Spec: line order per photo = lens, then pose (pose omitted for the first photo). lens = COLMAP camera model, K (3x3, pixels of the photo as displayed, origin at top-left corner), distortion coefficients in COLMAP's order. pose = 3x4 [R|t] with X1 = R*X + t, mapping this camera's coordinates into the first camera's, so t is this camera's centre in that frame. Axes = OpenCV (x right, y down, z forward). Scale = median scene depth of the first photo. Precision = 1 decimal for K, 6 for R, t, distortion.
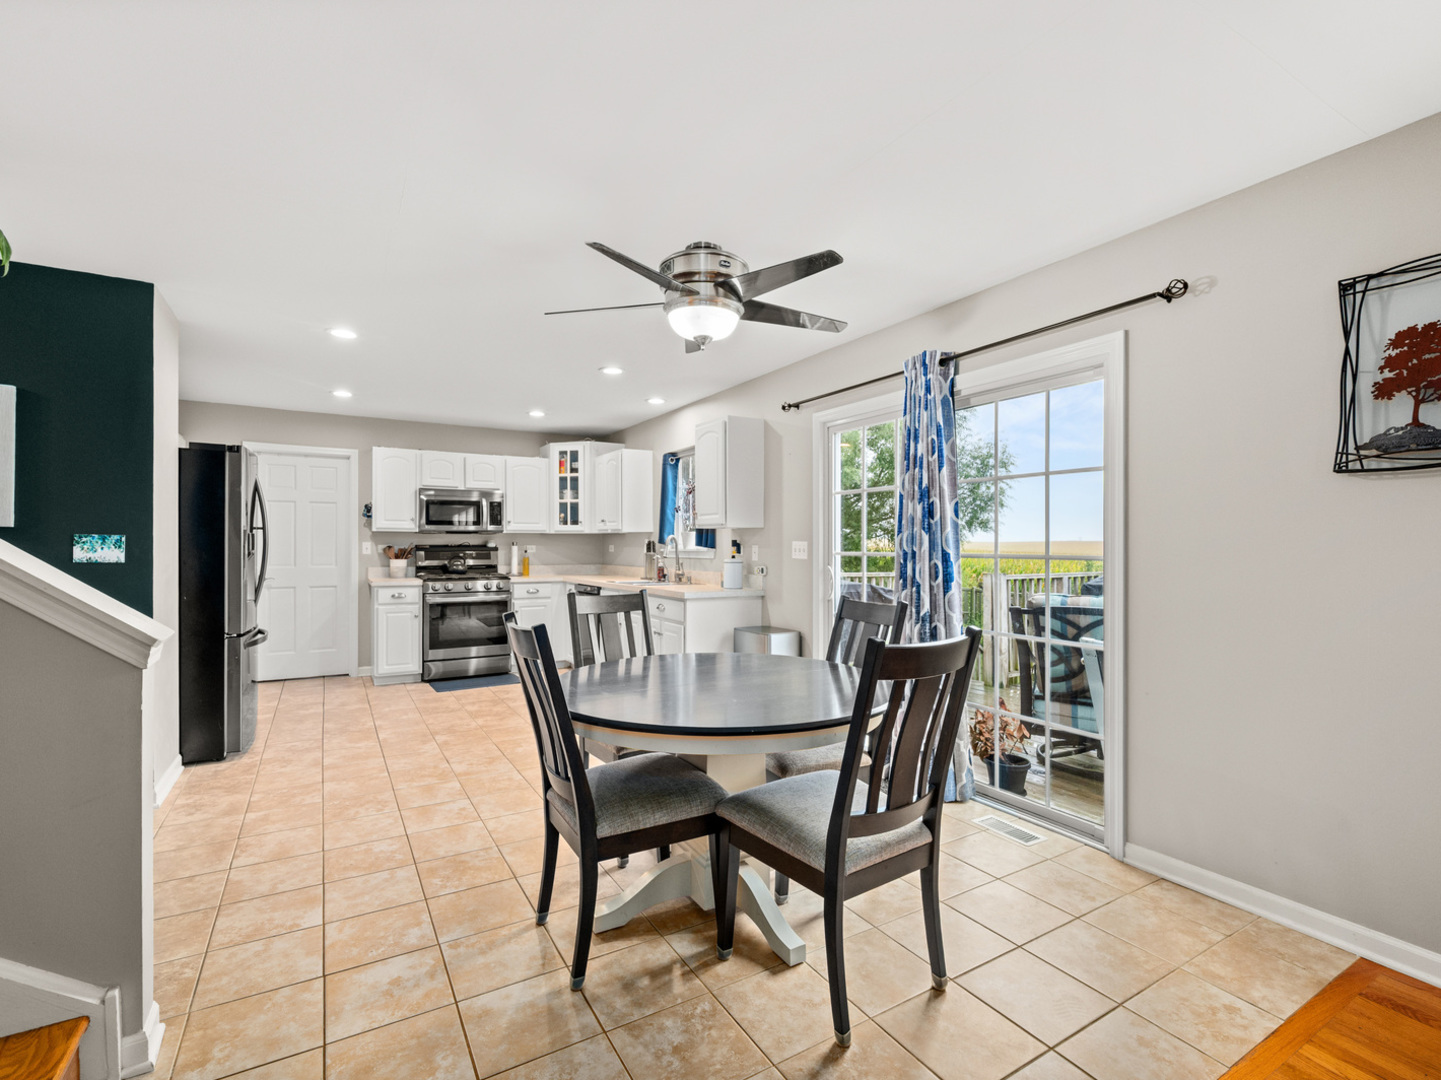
lens RADIAL K [[670.4, 0, 729.1], [0, 670.4, 550.0], [0, 0, 1]] dist [0.000373, -0.002226]
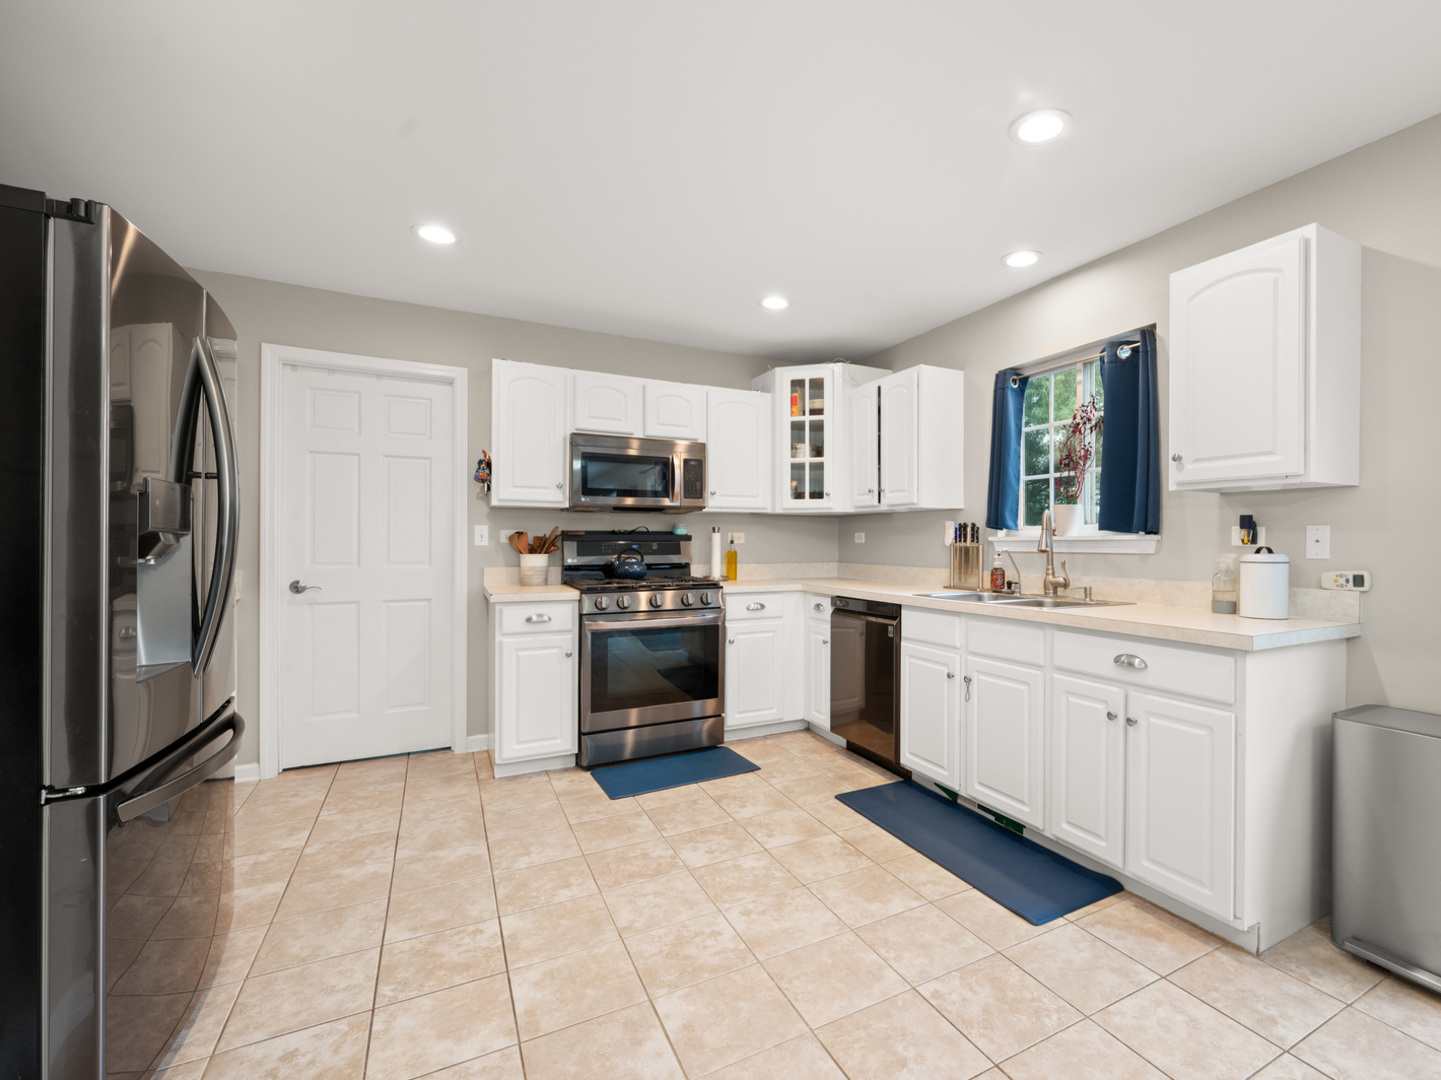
lens RADIAL K [[670.4, 0, 833.7], [0, 670.4, 545.8], [0, 0, 1]] dist [0.000373, -0.002226]
pose [[0.999961, 0.002109, -0.008624, -0.226309], [-0.002107, 0.999998, 0.000199, 0.005807], [0.008625, -0.000181, 0.999963, 0.413886]]
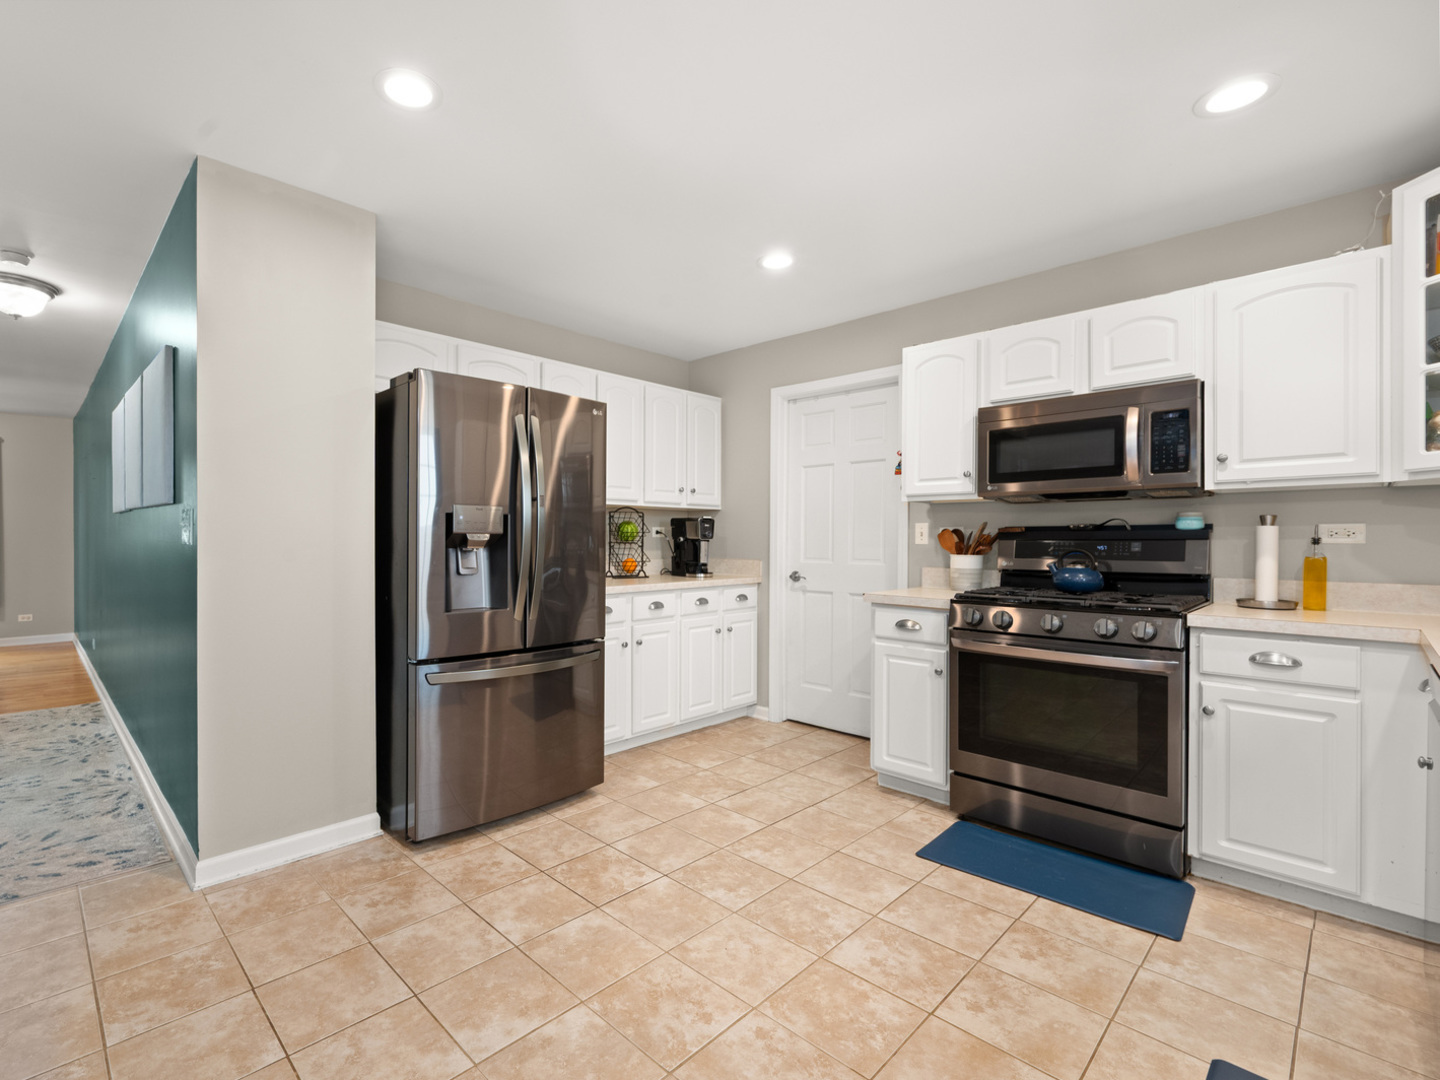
lens RADIAL K [[670.0, 0, 626.4], [0, 670.0, 547.1], [0, 0, 1]] dist [0.000373, -0.002226]
pose [[0.195174, 0.012074, -0.980694, -0.036580], [-0.008805, 0.999905, 0.010558, 0.004889], [0.980729, 0.006574, 0.195261, 0.650957]]
